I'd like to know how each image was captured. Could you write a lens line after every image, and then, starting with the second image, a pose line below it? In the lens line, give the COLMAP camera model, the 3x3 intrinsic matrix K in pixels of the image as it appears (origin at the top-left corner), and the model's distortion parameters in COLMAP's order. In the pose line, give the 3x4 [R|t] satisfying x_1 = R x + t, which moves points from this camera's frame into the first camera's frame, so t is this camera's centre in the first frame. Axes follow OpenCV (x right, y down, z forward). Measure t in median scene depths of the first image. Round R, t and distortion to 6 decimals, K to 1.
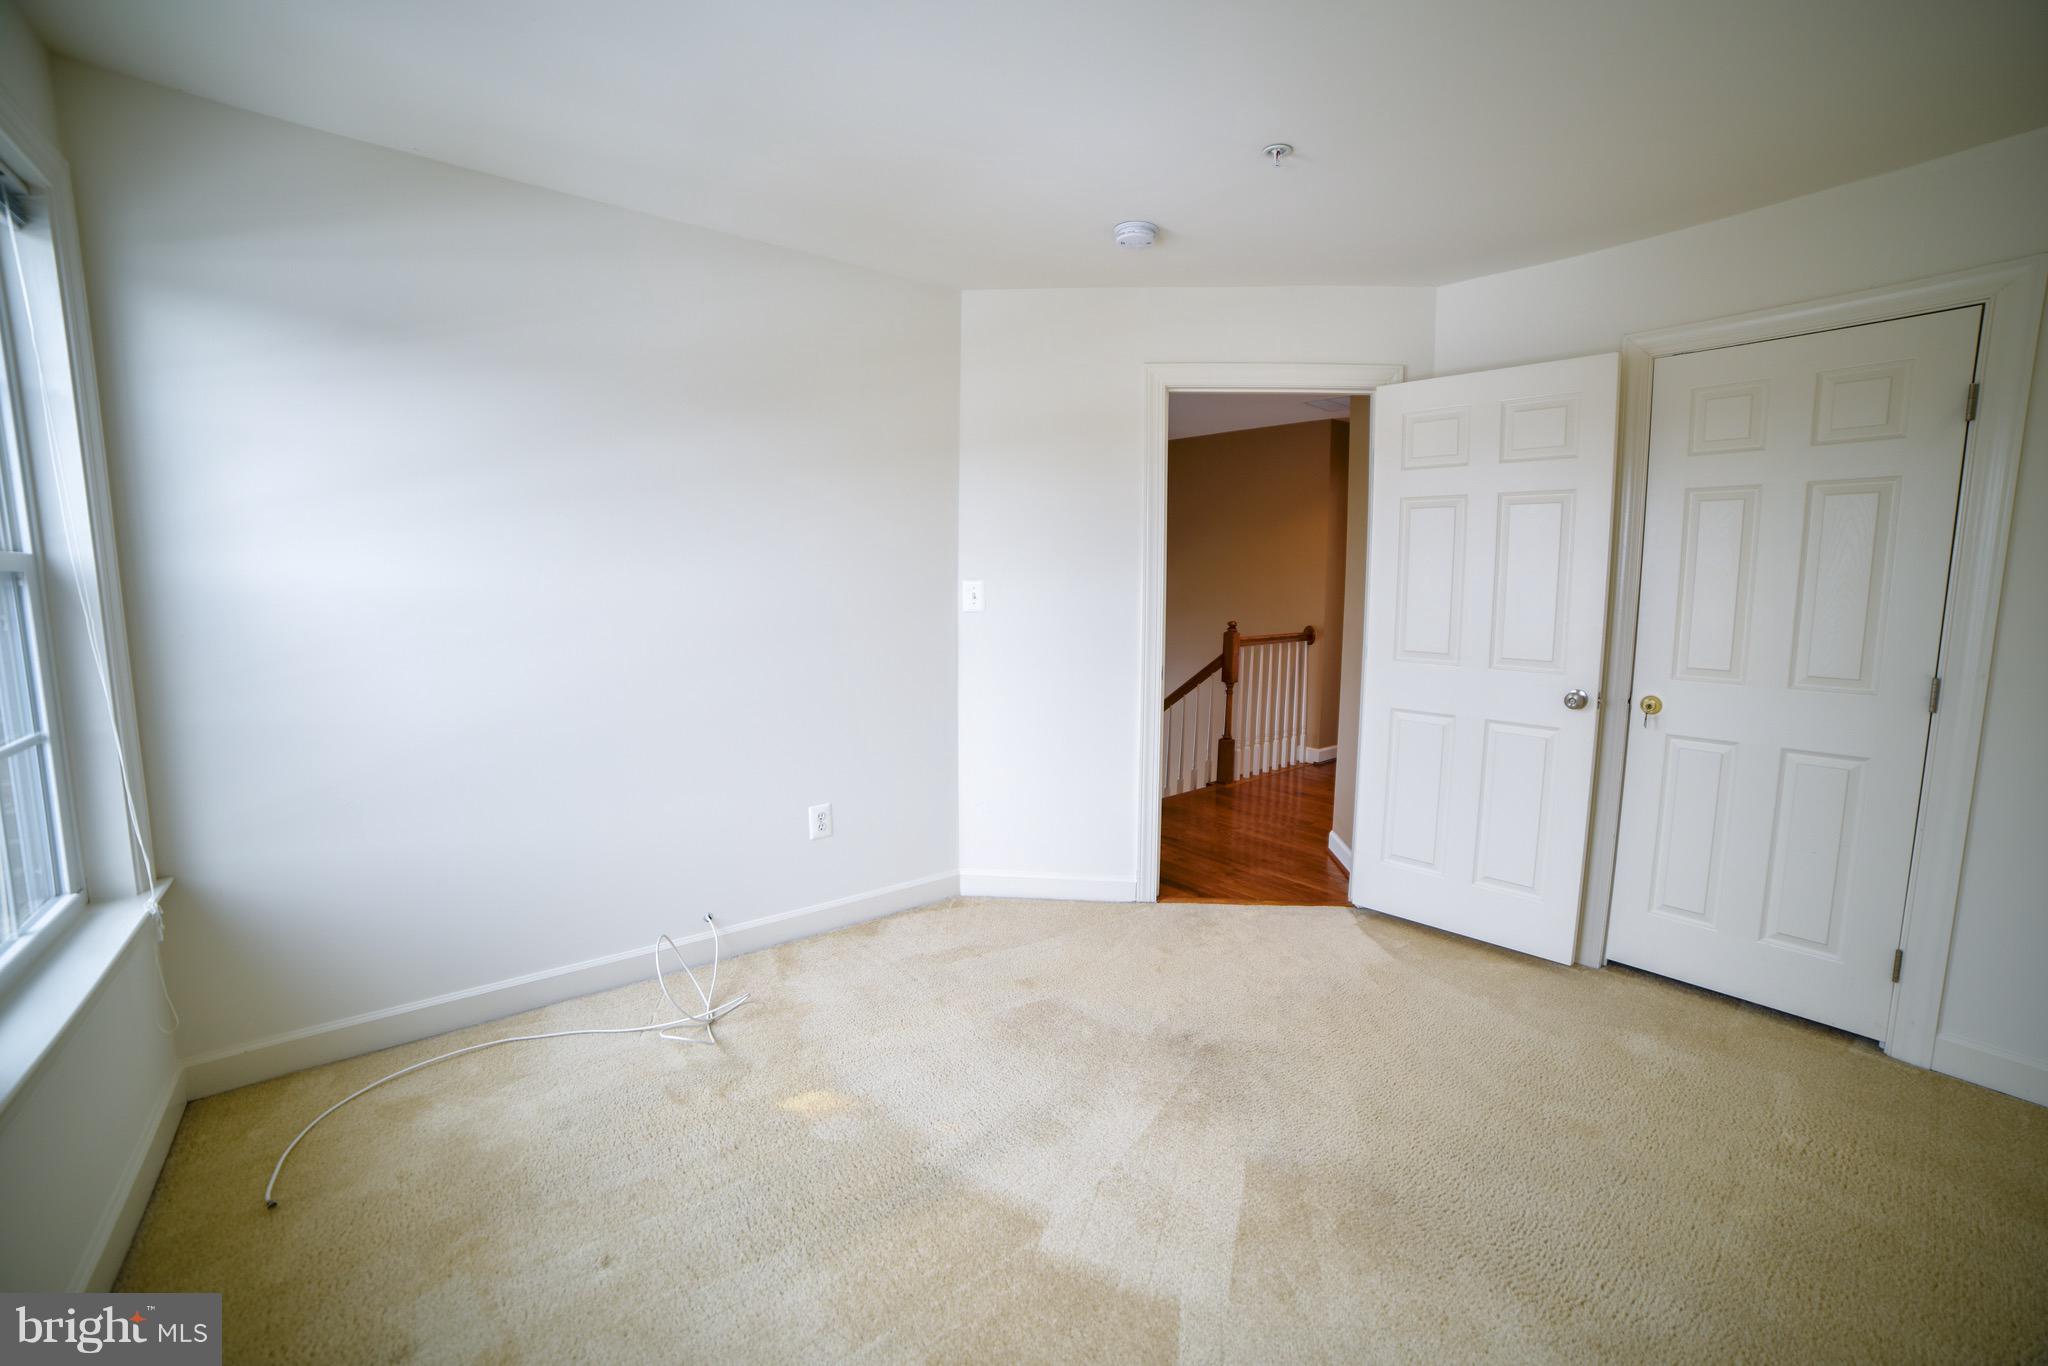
lens RADIAL K [[840.8, 0, 1038.1], [0, 840.8, 679.2], [0, 0, 1]] dist [-0.108498, 0.035996]
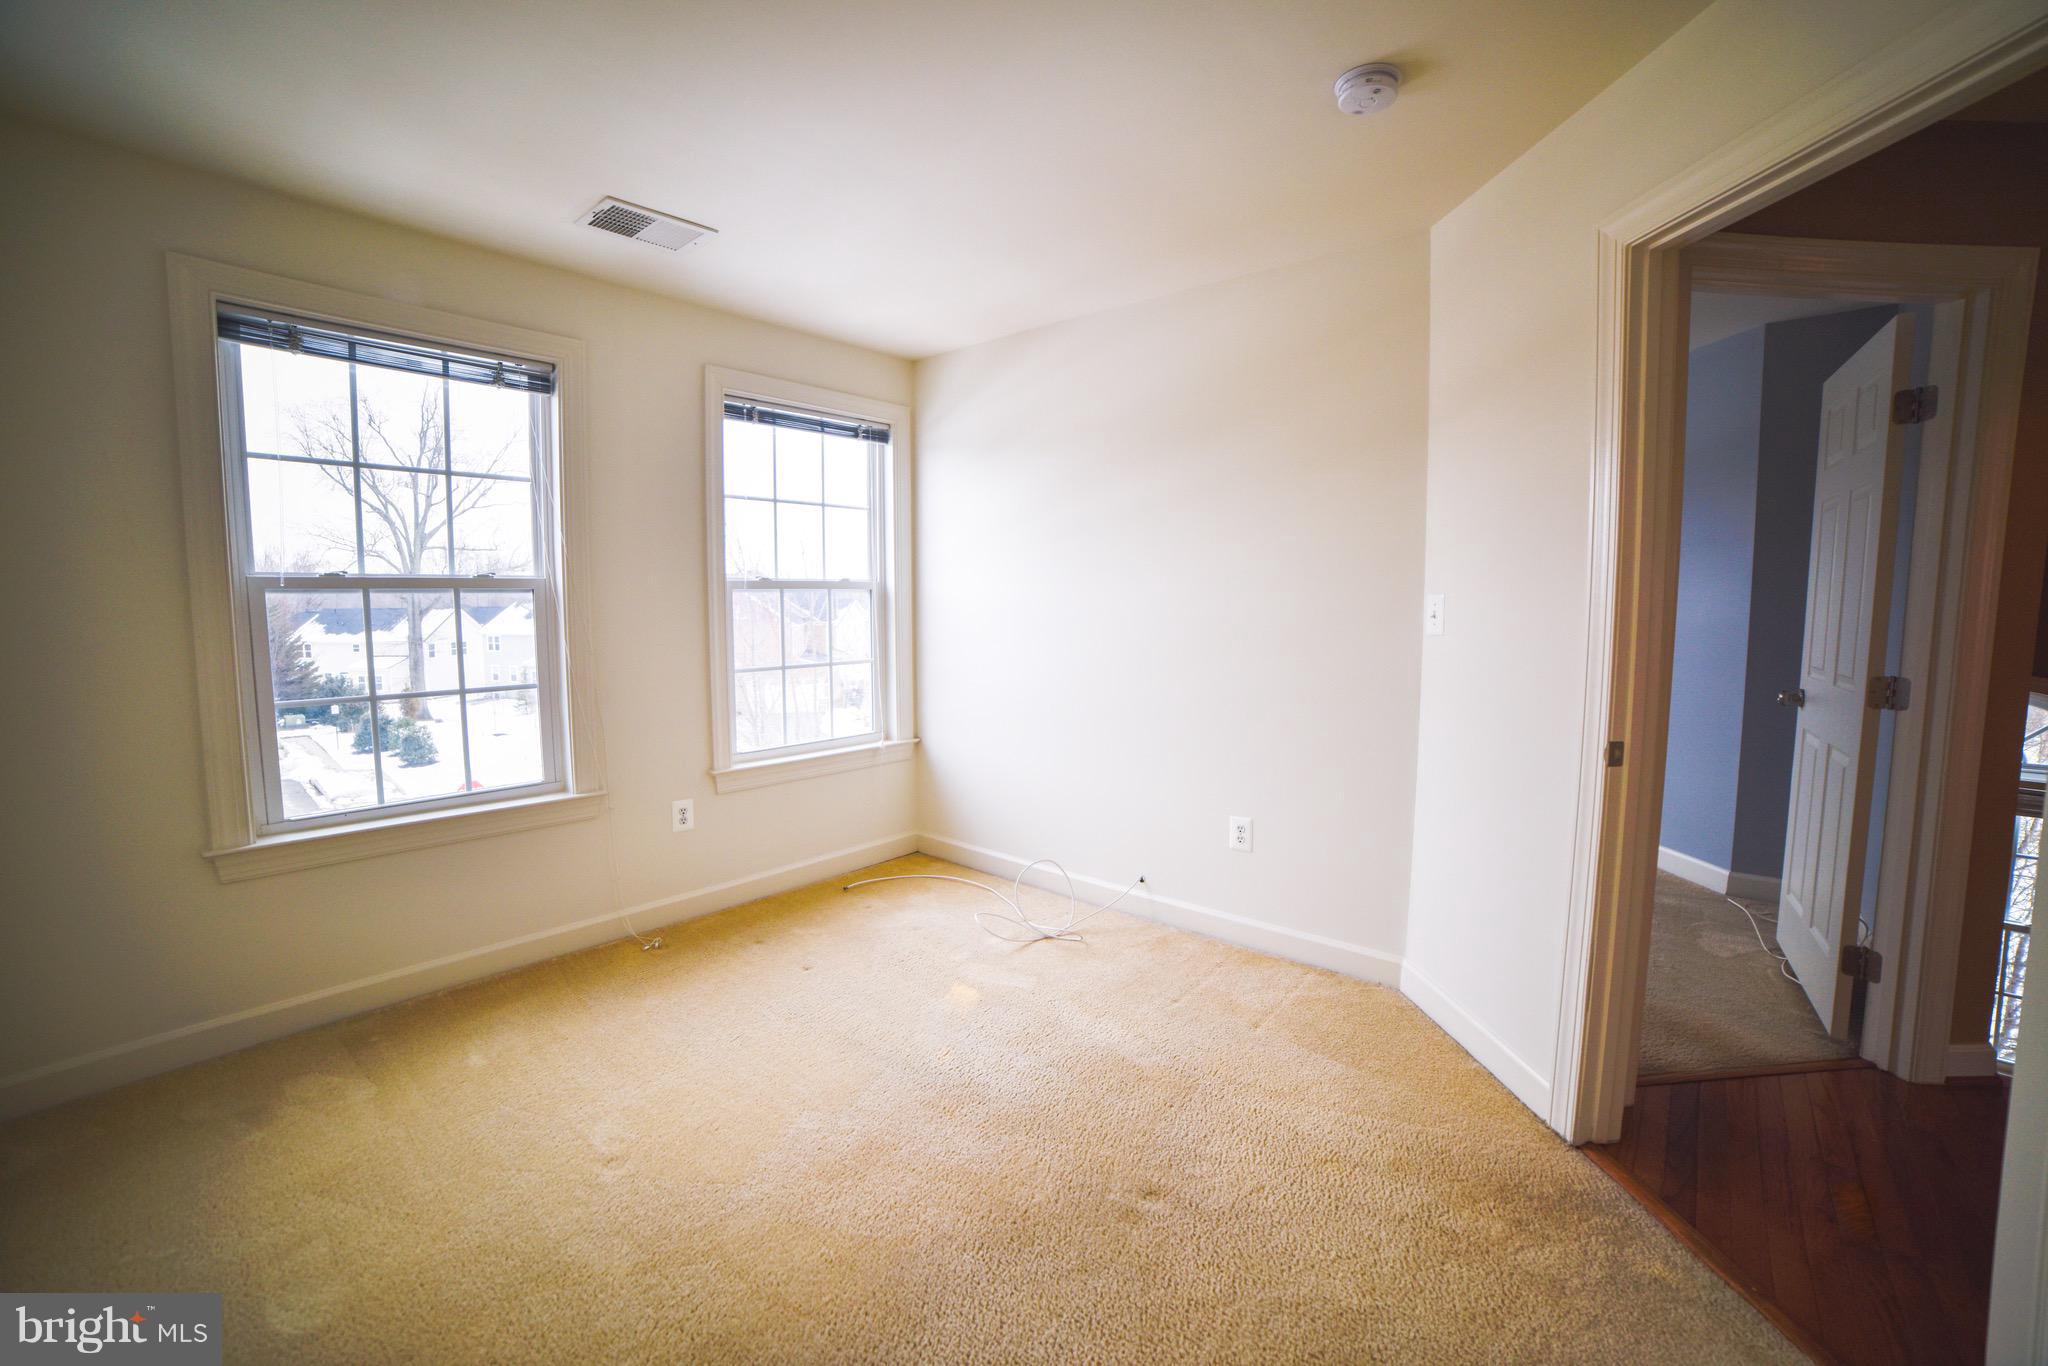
lens RADIAL K [[863.6, 0, 1033.5], [0, 863.6, 672.0], [0, 0, 1]] dist [-0.116487, 0.044844]
pose [[0.150257, 0.089002, -0.984633, 0.691848], [-0.111272, 0.991134, 0.072609, -0.068200], [0.982365, 0.098652, 0.158828, 0.570048]]
